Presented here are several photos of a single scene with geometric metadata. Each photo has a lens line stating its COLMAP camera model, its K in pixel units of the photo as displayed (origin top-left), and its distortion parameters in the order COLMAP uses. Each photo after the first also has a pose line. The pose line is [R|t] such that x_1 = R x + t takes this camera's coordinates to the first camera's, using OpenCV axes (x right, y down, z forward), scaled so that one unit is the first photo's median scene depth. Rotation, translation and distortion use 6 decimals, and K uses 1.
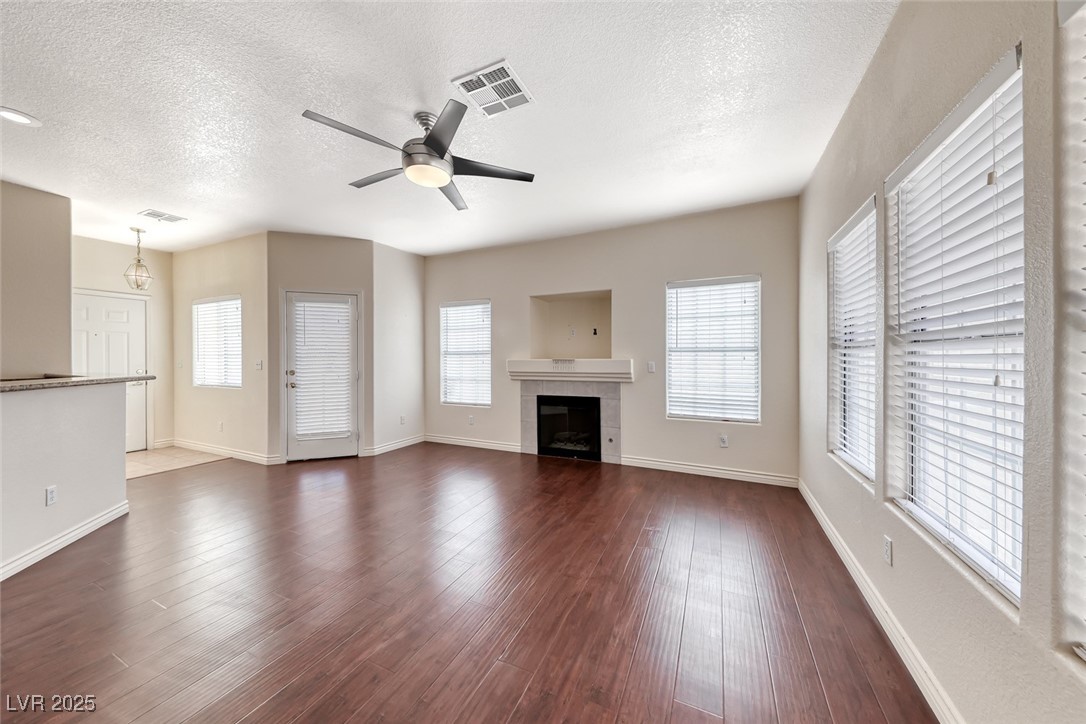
lens RADIAL K [[370.8, 0, 538.7], [0, 370.8, 363.6], [0, 0, 1]] dist [0.021196, -0.009628]
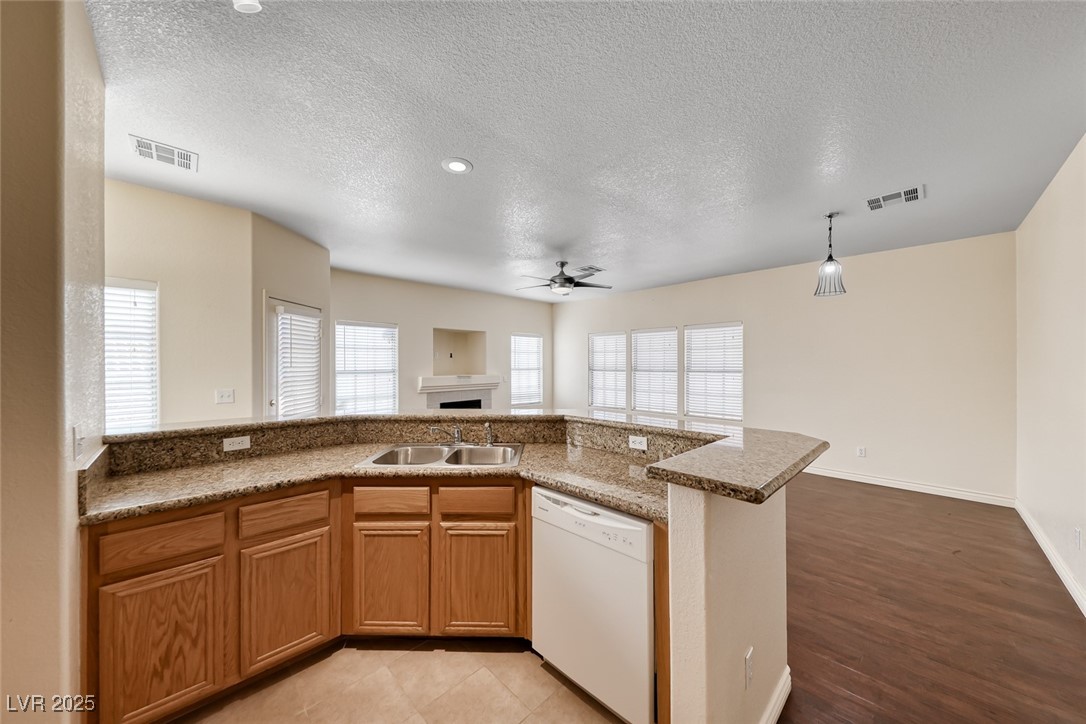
lens RADIAL K [[370.8, 0, 538.7], [0, 370.8, 363.6], [0, 0, 1]] dist [0.021196, -0.009628]
pose [[0.345683, 0.003047, 0.938347, -1.198367], [0.013552, 0.999874, -0.008239, -0.042597], [-0.938254, 0.015565, 0.345598, 0.220919]]
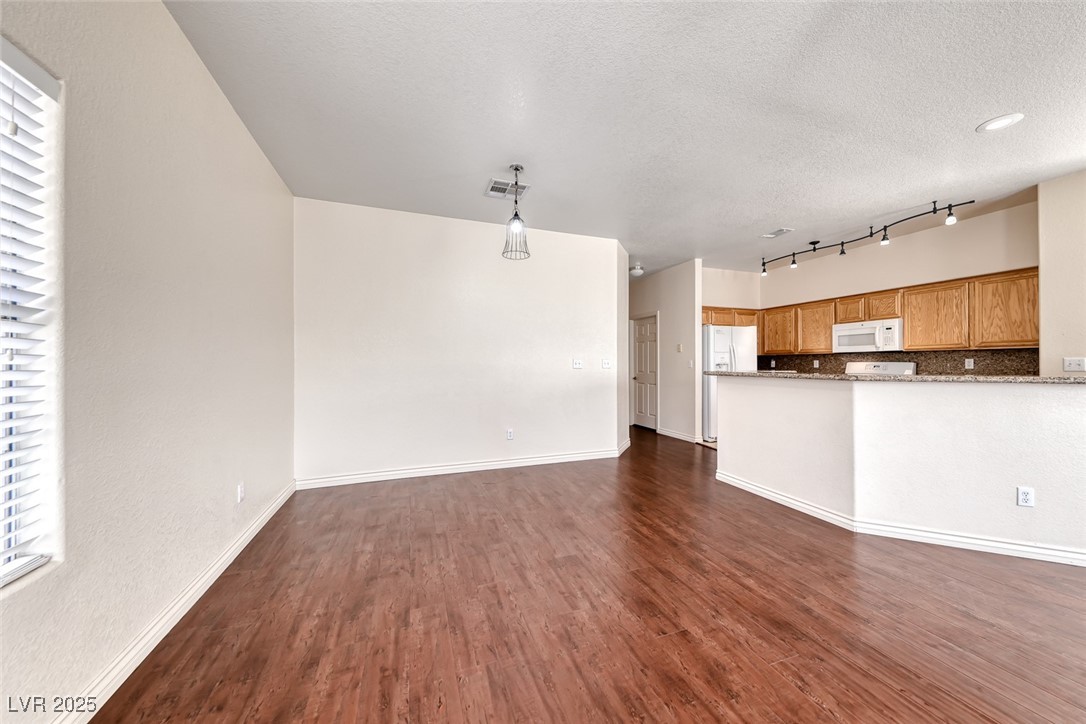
lens RADIAL K [[370.8, 0, 538.7], [0, 370.8, 363.6], [0, 0, 1]] dist [0.021196, -0.009628]
pose [[-0.708239, -0.001378, -0.705971, 0.129152], [-0.006835, 0.999965, 0.004906, 0.010305], [0.705940, 0.008300, -0.708223, 0.436218]]
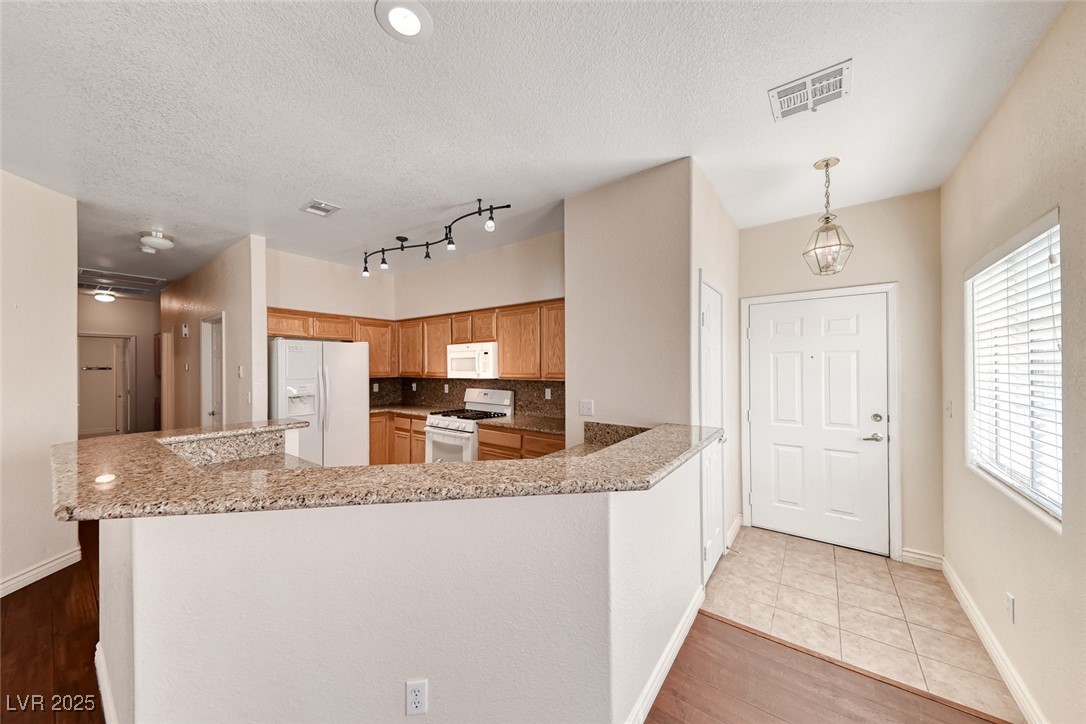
lens RADIAL K [[370.8, 0, 538.7], [0, 370.8, 363.6], [0, 0, 1]] dist [0.021196, -0.009628]
pose [[-0.200397, -0.010242, -0.979661, -0.453198], [-0.008117, 0.999928, -0.008794, -0.057506], [0.979681, 0.006189, -0.200465, 0.693850]]
